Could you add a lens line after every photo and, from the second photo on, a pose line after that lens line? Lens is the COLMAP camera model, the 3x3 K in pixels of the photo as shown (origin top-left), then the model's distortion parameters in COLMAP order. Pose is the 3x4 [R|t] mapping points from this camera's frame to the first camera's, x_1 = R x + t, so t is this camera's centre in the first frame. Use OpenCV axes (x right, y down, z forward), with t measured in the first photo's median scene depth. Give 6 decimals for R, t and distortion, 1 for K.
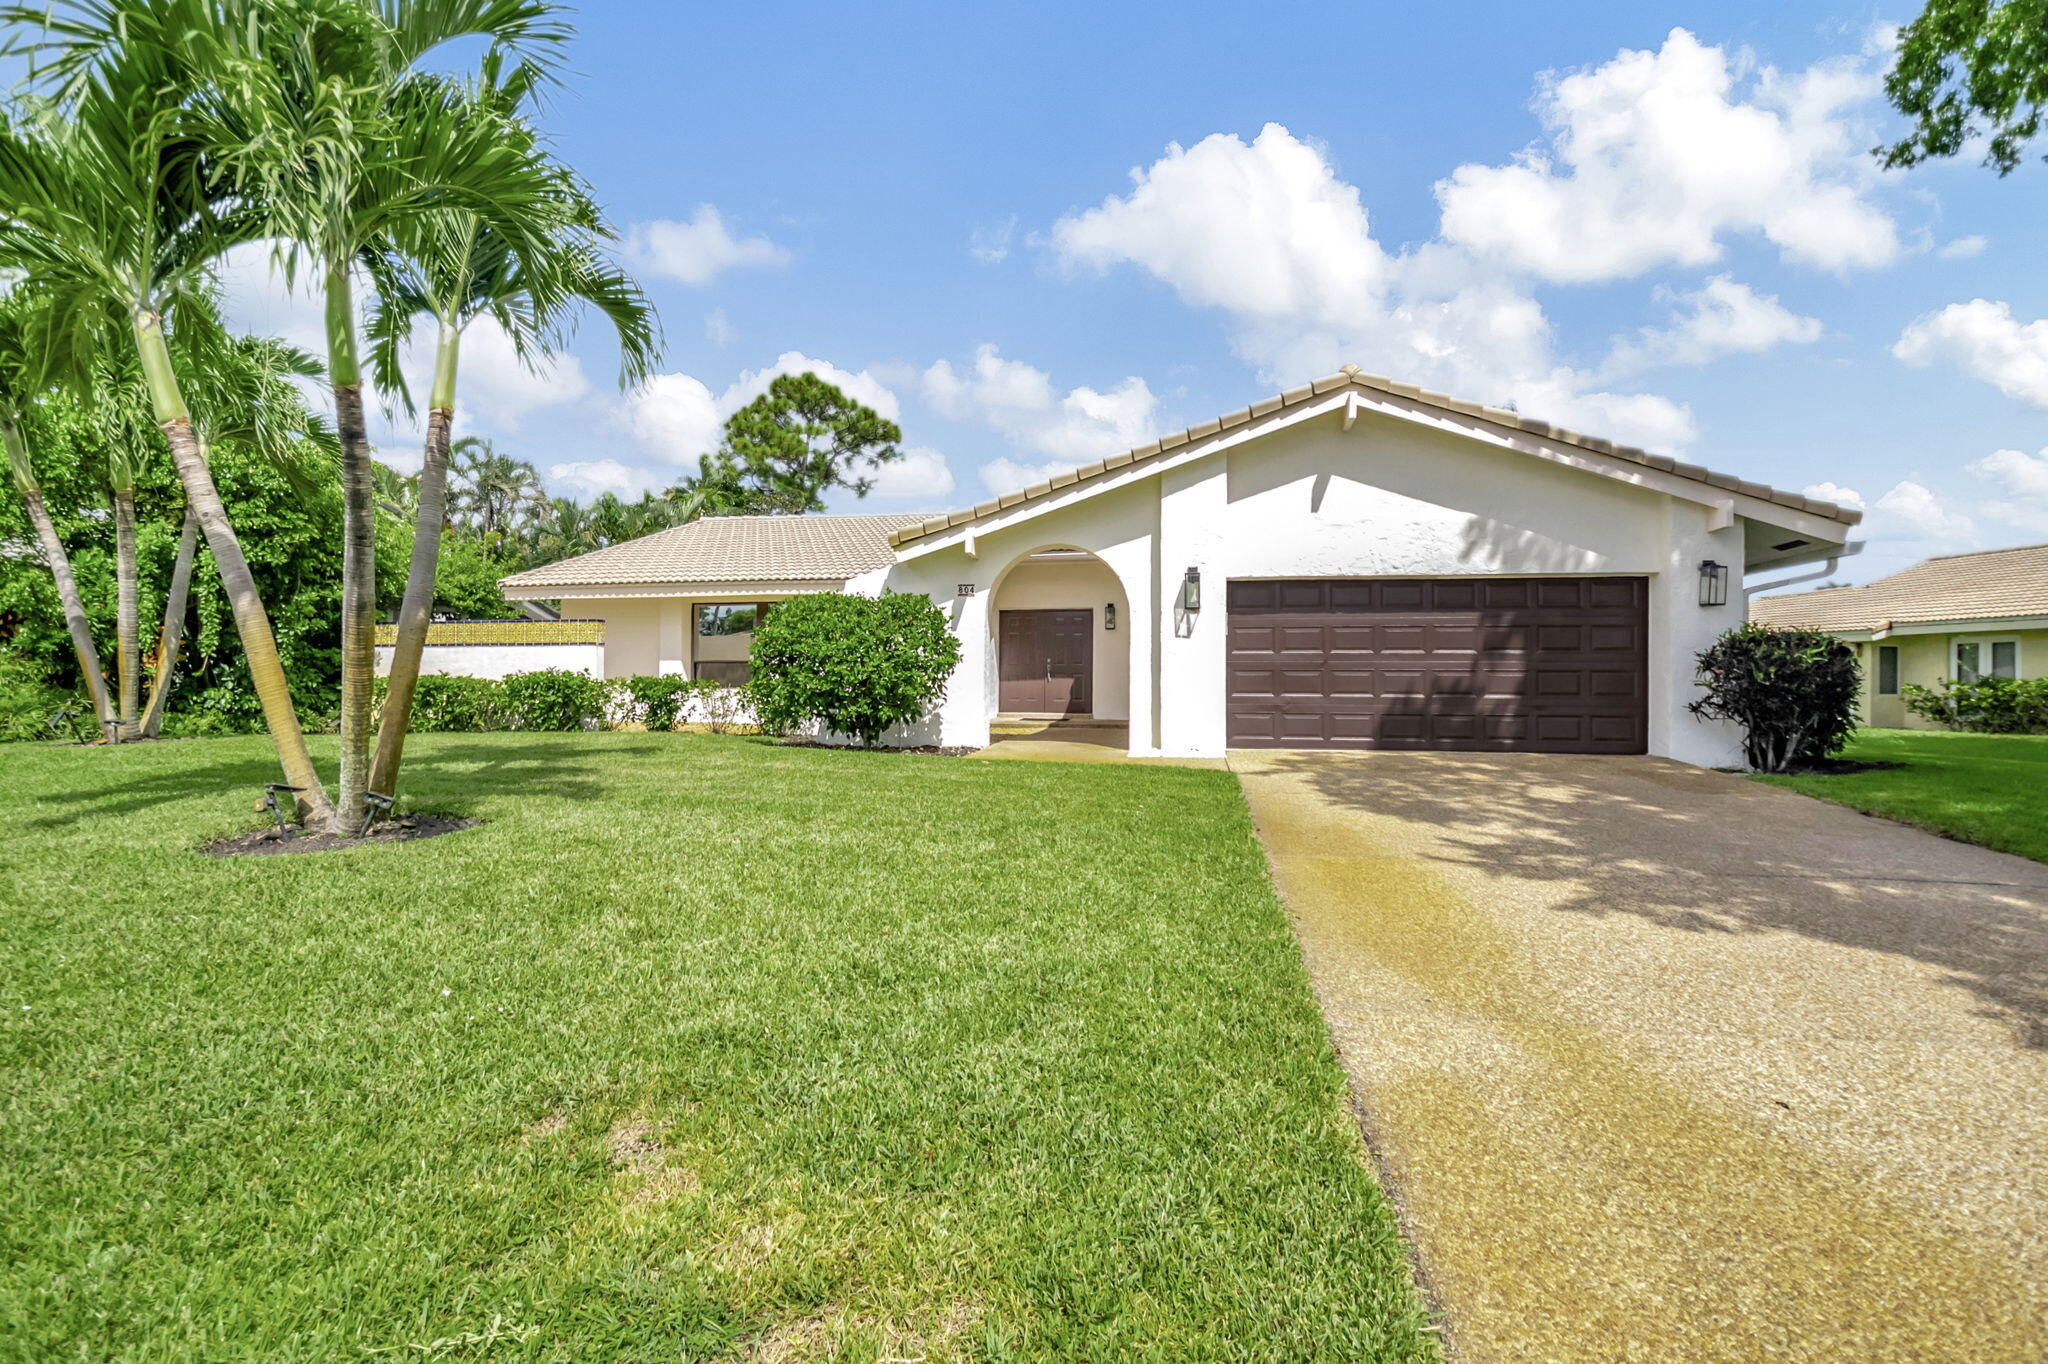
lens RADIAL K [[940.0, 0, 1037.3], [0, 940.0, 682.5], [0, 0, 1]] dist [-0.004853, -0.009891]
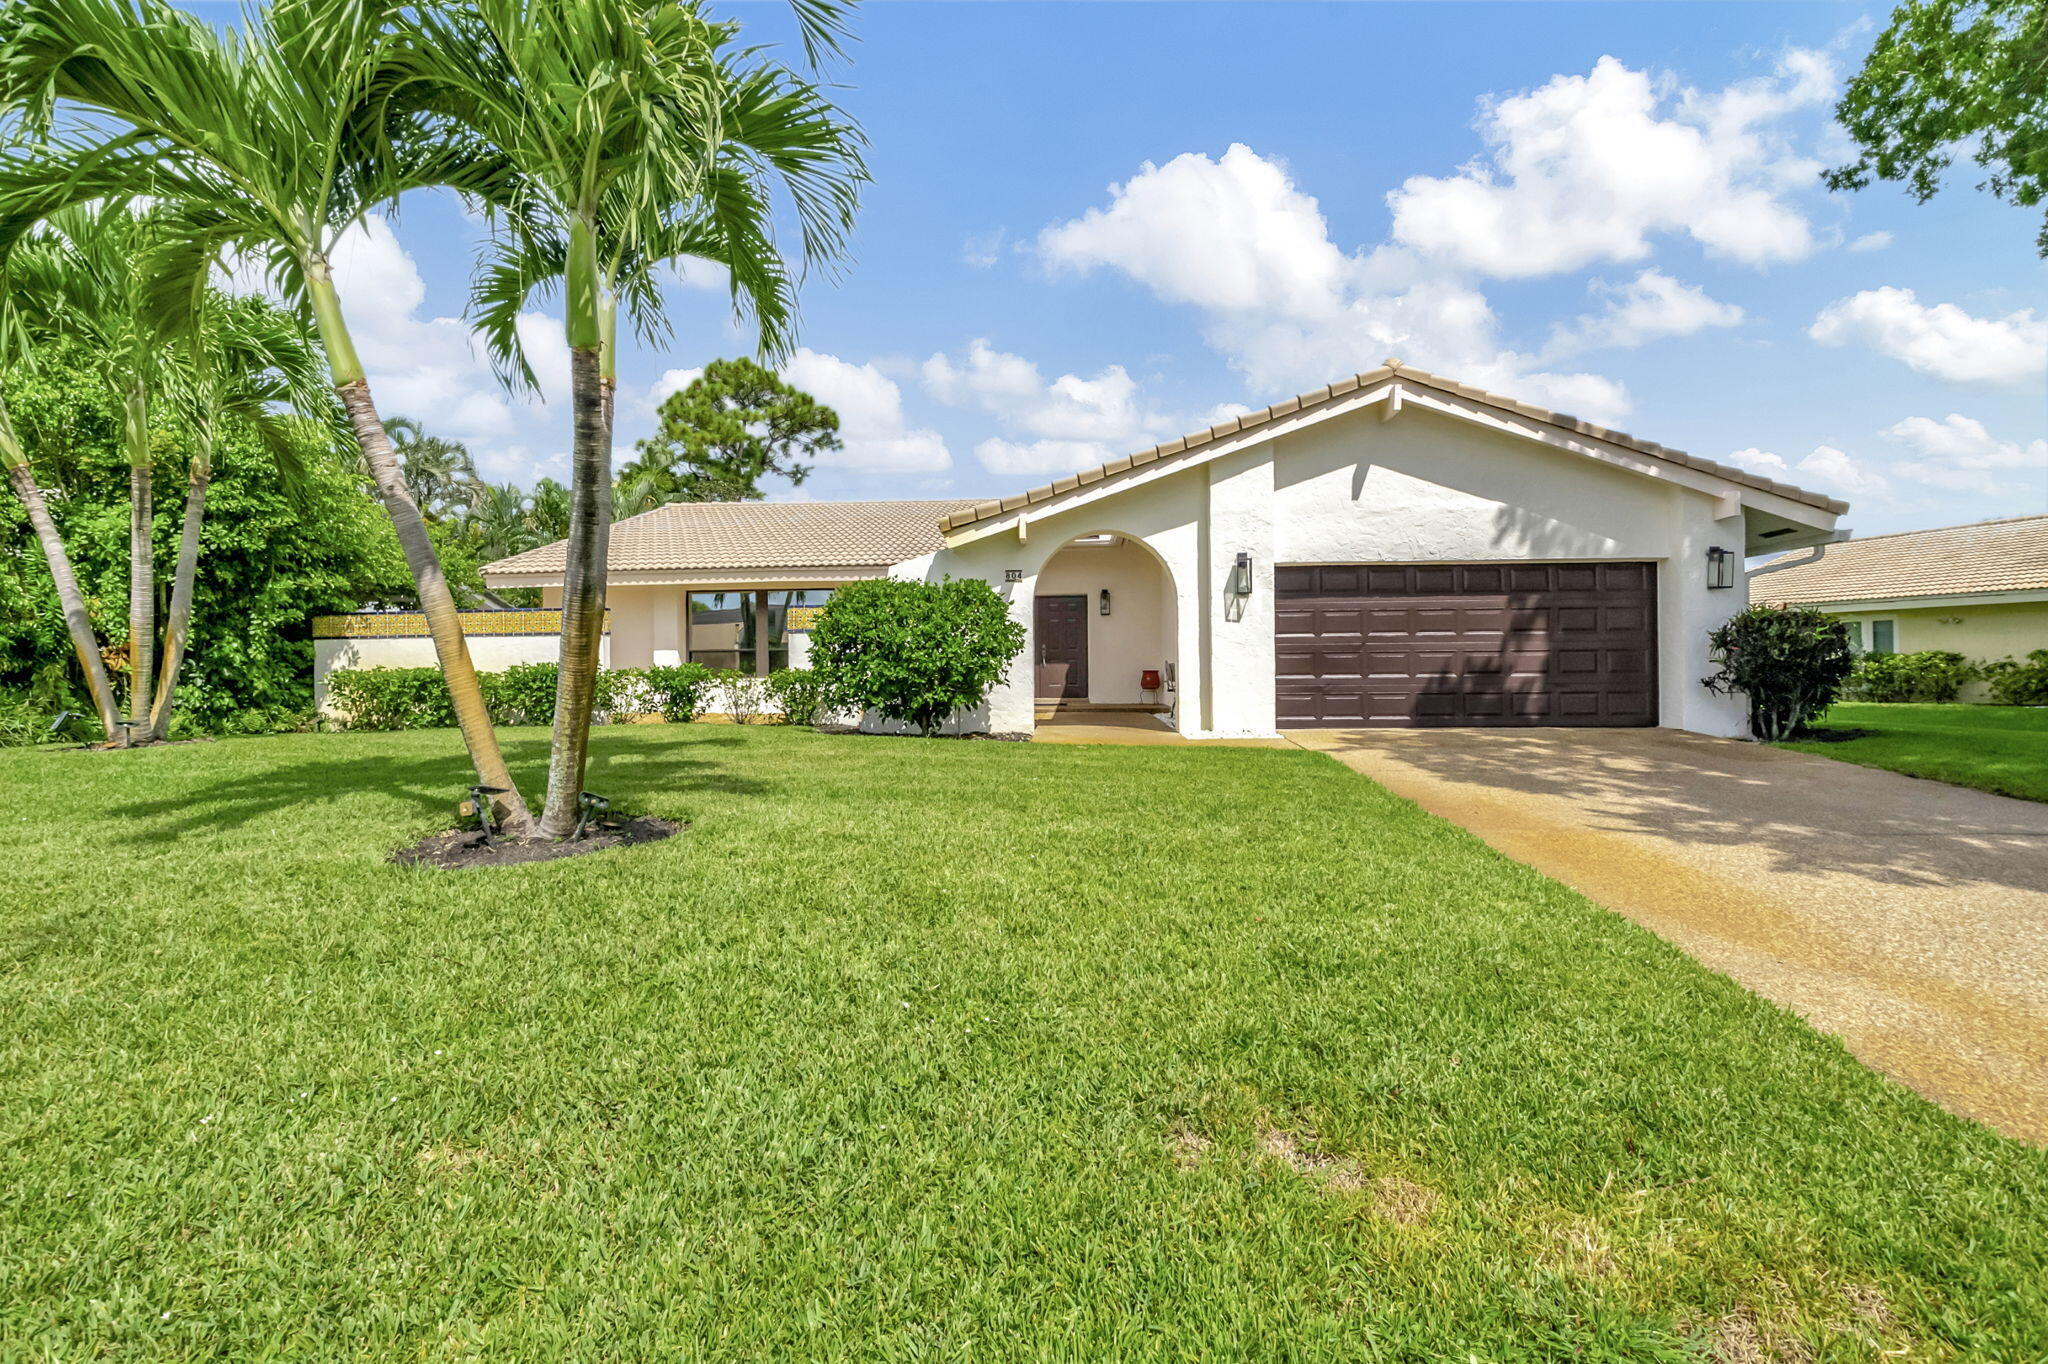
lens RADIAL K [[920.9, 0, 1029.3], [0, 920.9, 671.6], [0, 0, 1]] dist [-0.015400, -0.000769]
pose [[0.994662, -0.013017, 0.102364, -0.169152], [0.012699, 0.999912, 0.003757, 0.000239], [-0.102404, -0.002437, 0.994740, 0.025565]]
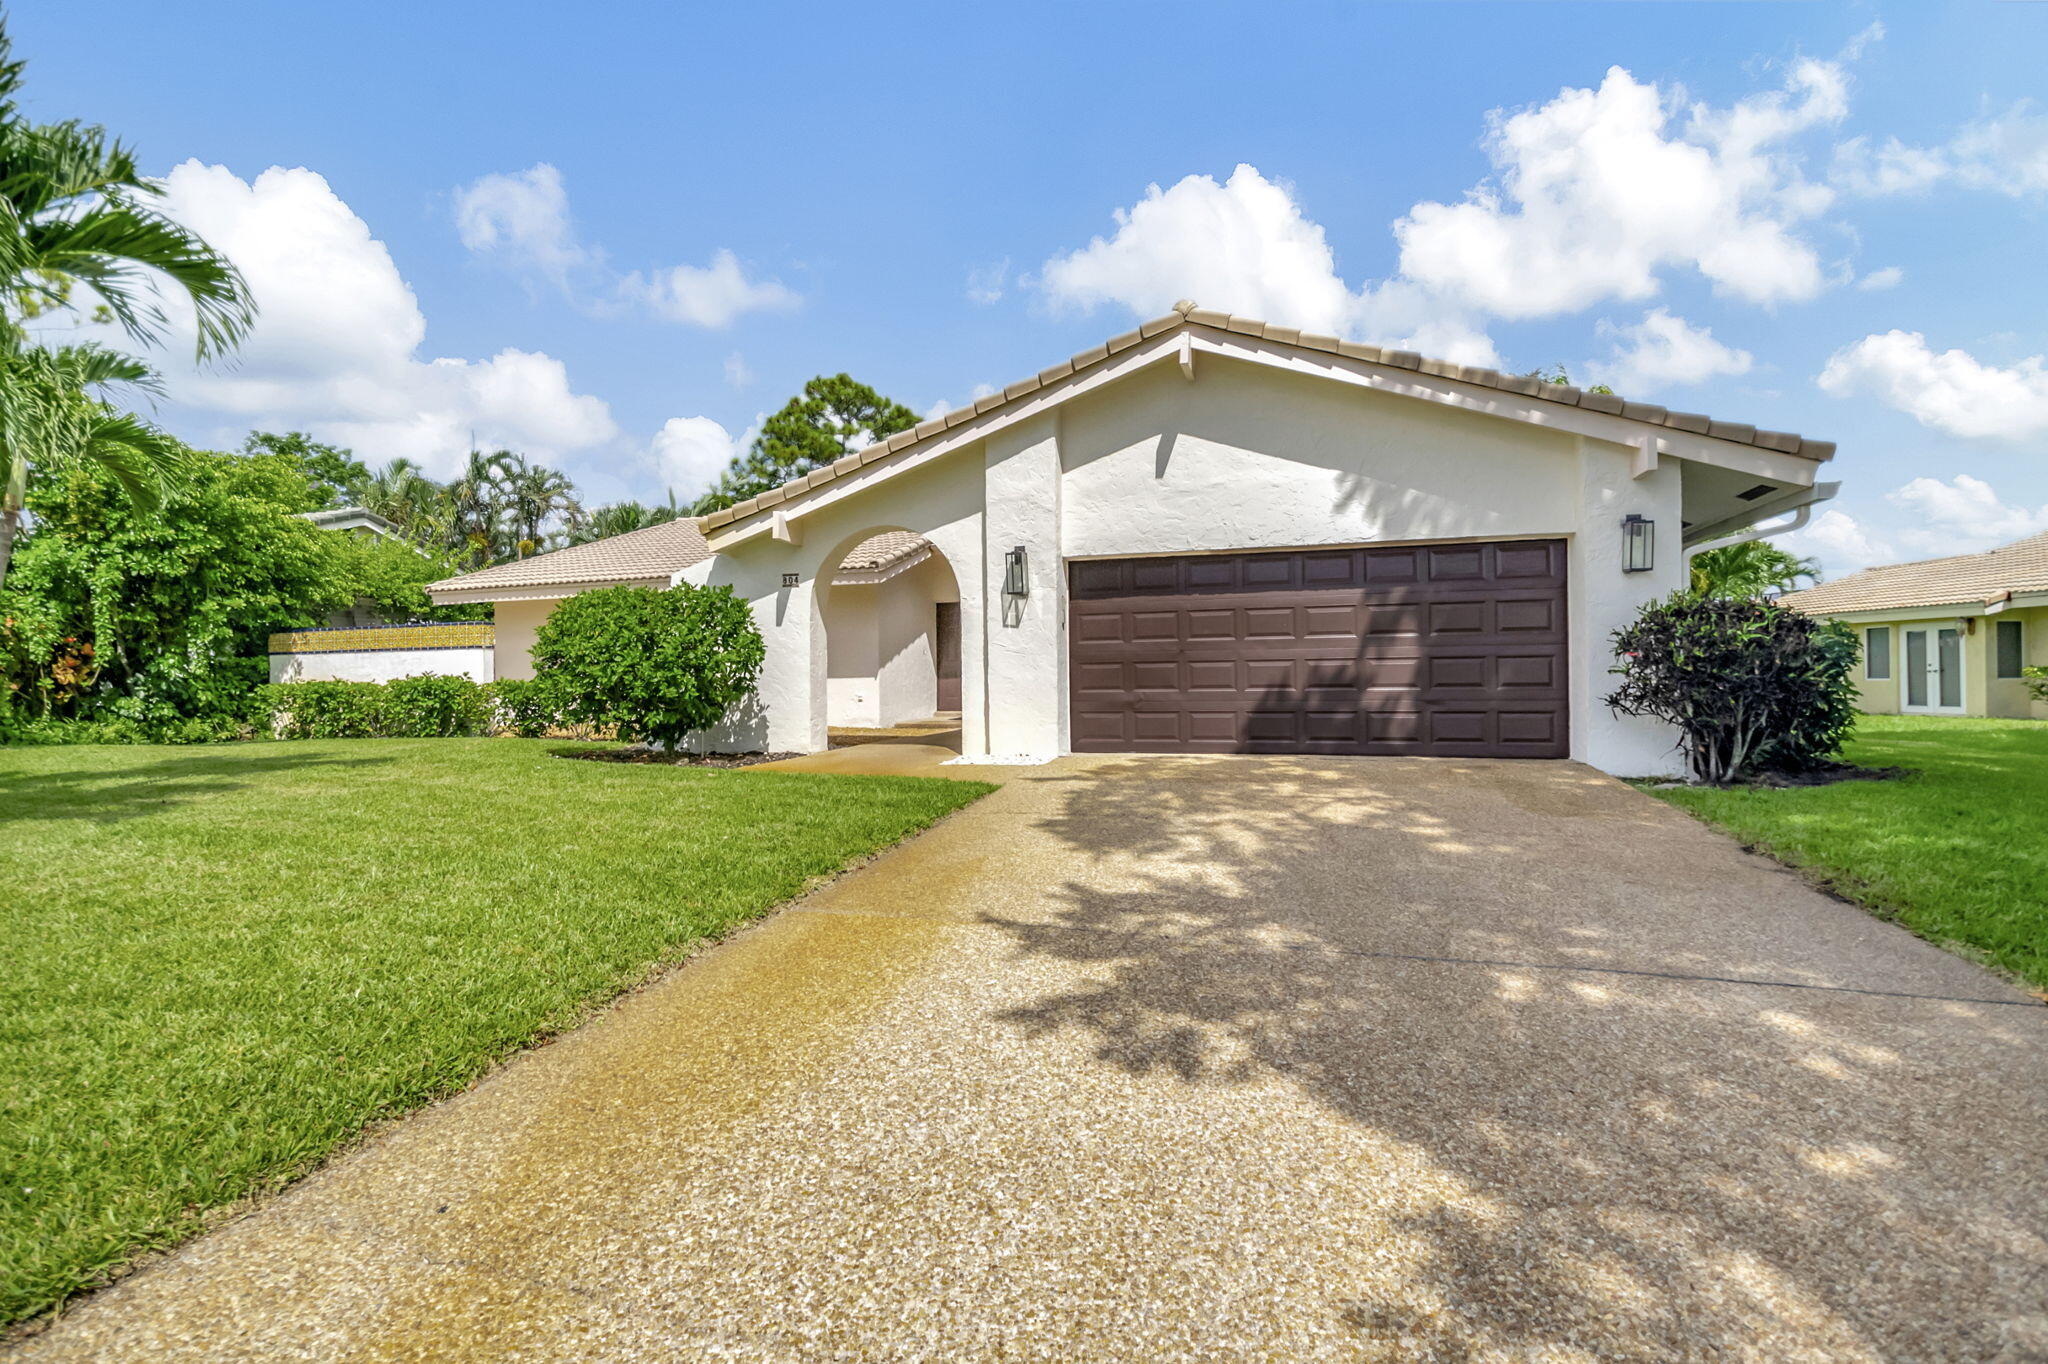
lens RADIAL K [[920.9, 0, 1038.9], [0, 920.9, 675.3], [0, 0, 1]] dist [0.013291, -0.028337]
pose [[0.992327, -0.015559, -0.122661, 0.285056], [0.015293, 0.999878, -0.003108, 0.000446], [0.122694, 0.001209, 0.992444, 0.149190]]
